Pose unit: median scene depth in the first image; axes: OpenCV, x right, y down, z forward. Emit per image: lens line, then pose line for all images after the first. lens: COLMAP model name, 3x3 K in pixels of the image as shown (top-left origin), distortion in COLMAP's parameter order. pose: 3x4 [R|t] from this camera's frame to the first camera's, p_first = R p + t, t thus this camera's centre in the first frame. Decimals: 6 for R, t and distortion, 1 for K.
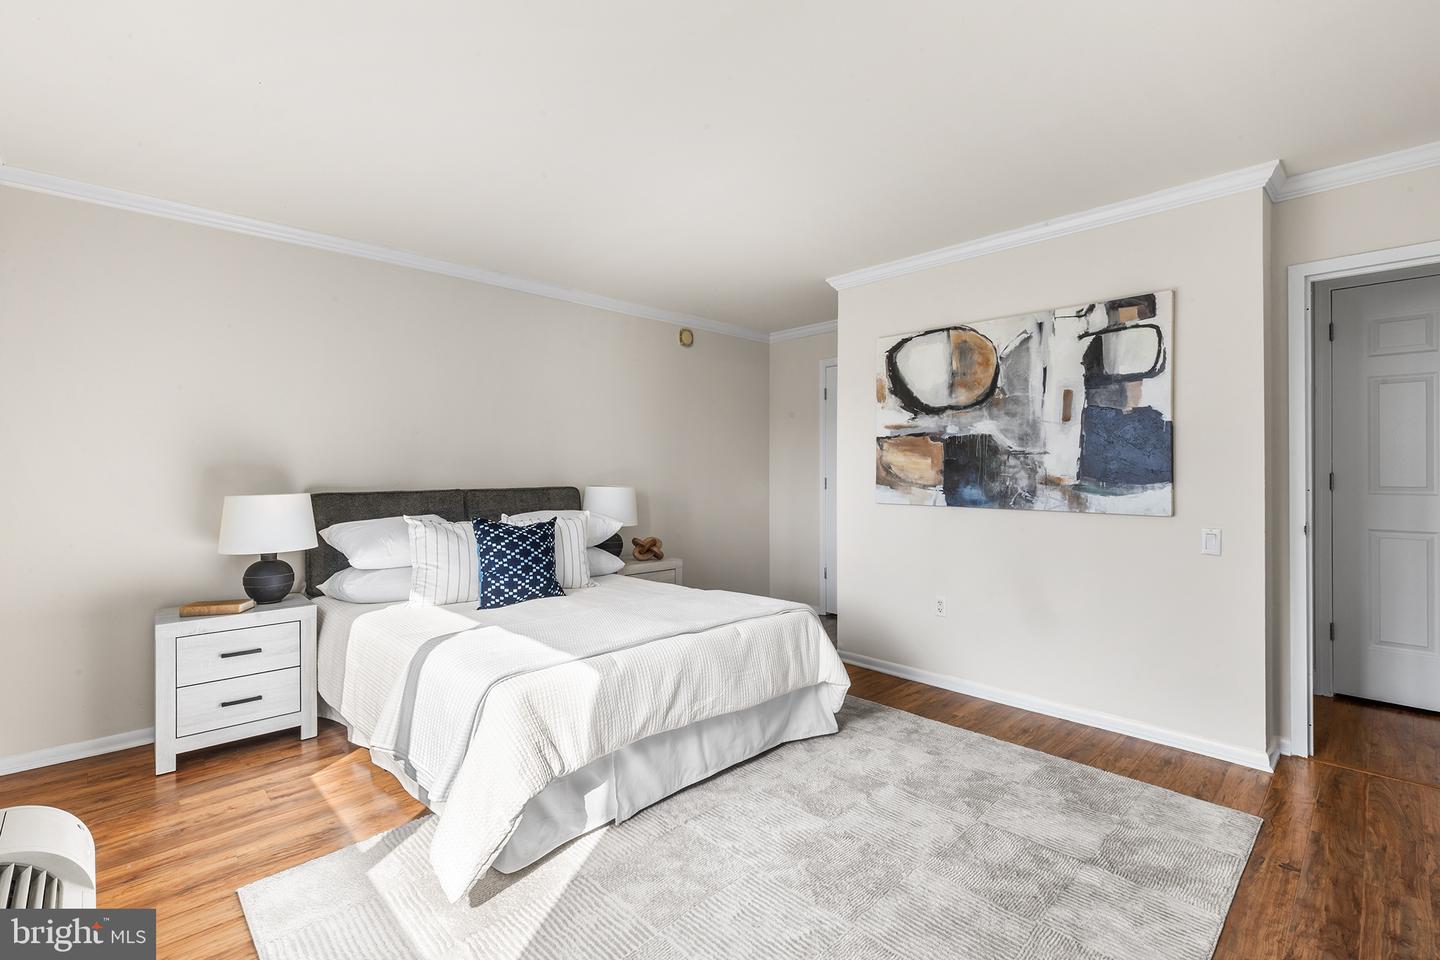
lens RADIAL K [[644.6, 0, 720.7], [0, 644.6, 473.8], [0, 0, 1]] dist [0.000849, 0.000244]
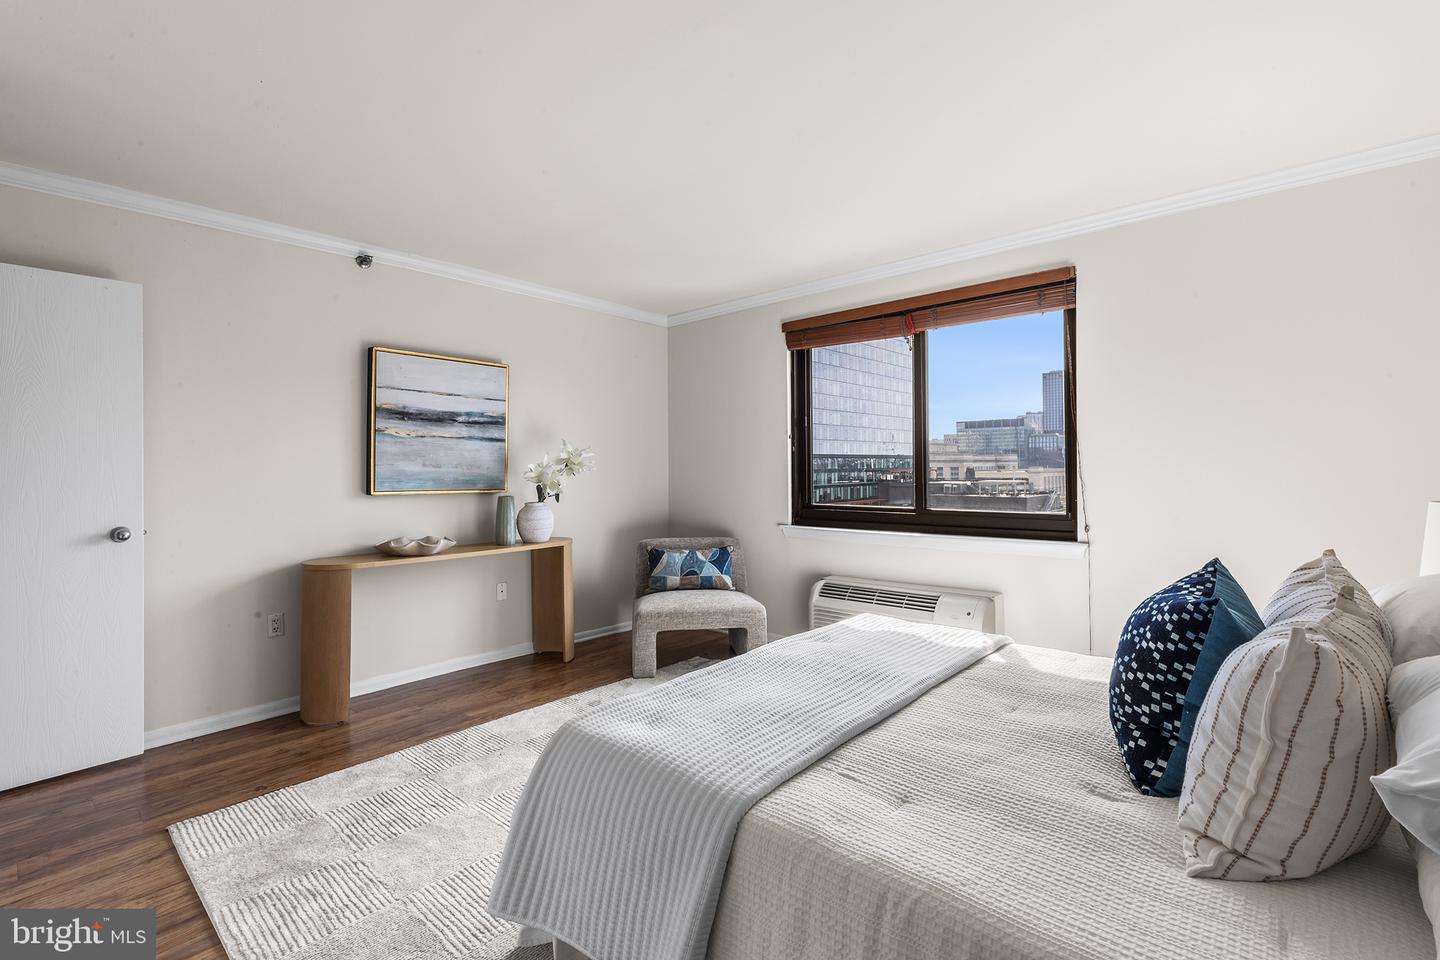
lens RADIAL K [[649.9, 0, 720.4], [0, 649.9, 462.6], [0, 0, 1]] dist [0.001651, 0.000170]
pose [[-0.997755, 0.006302, -0.066669, 0.050516], [0.006616, 0.999968, -0.004490, -0.009215], [0.066639, -0.004921, -0.997765, 1.717988]]
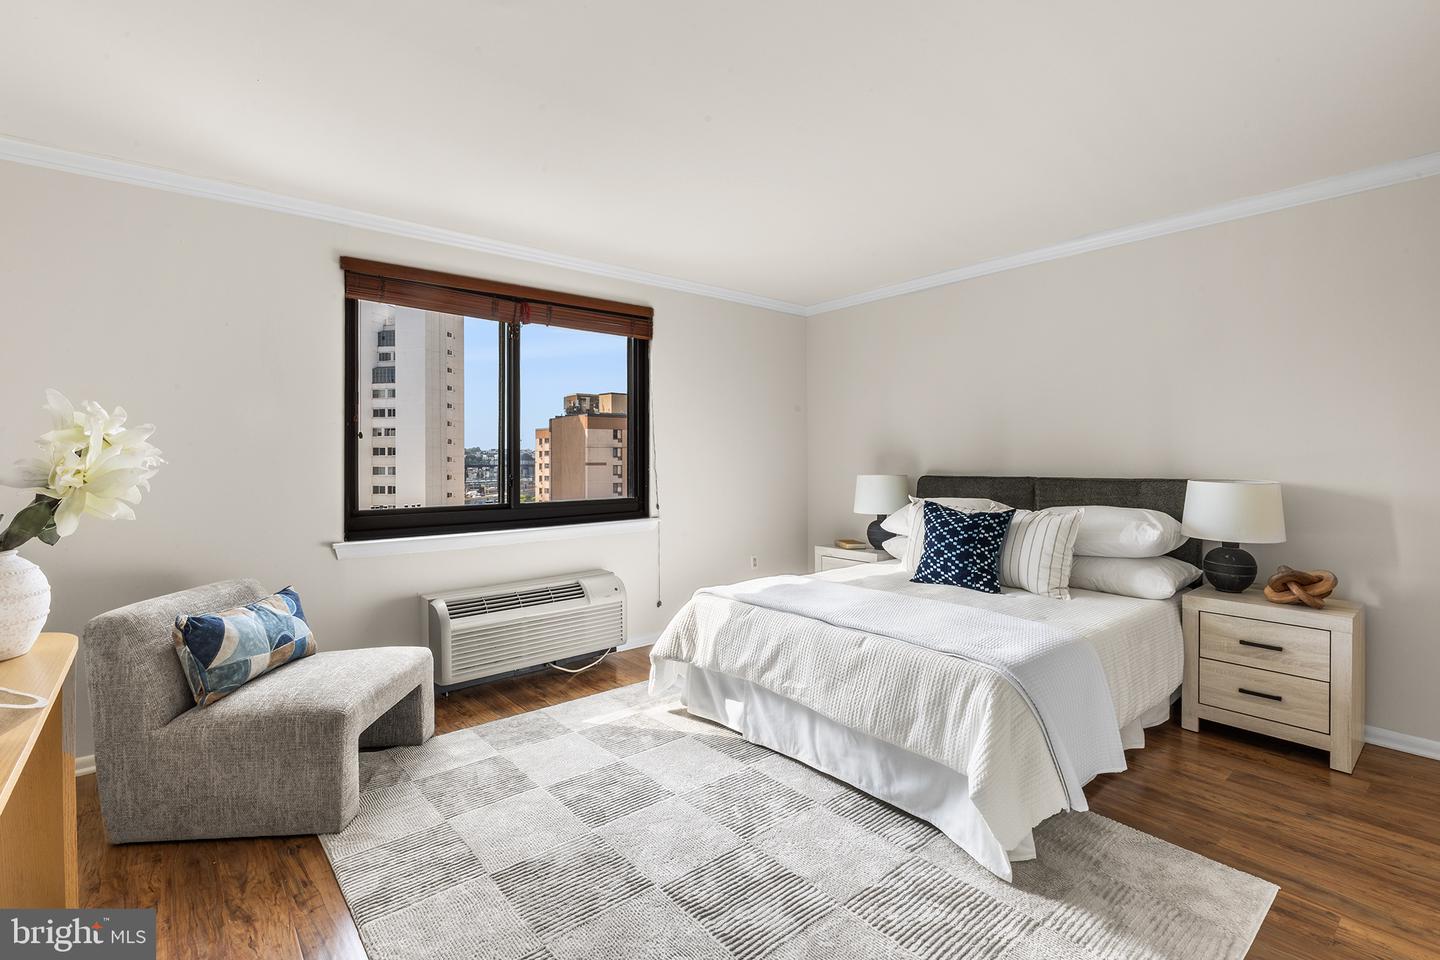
lens RADIAL K [[649.9, 0, 720.4], [0, 649.9, 462.6], [0, 0, 1]] dist [0.001651, 0.000170]
pose [[-0.068646, 0.007737, -0.997611, 0.896174], [0.001824, 0.999969, 0.007630, -0.009275], [0.997639, -0.001296, -0.068658, 0.834783]]
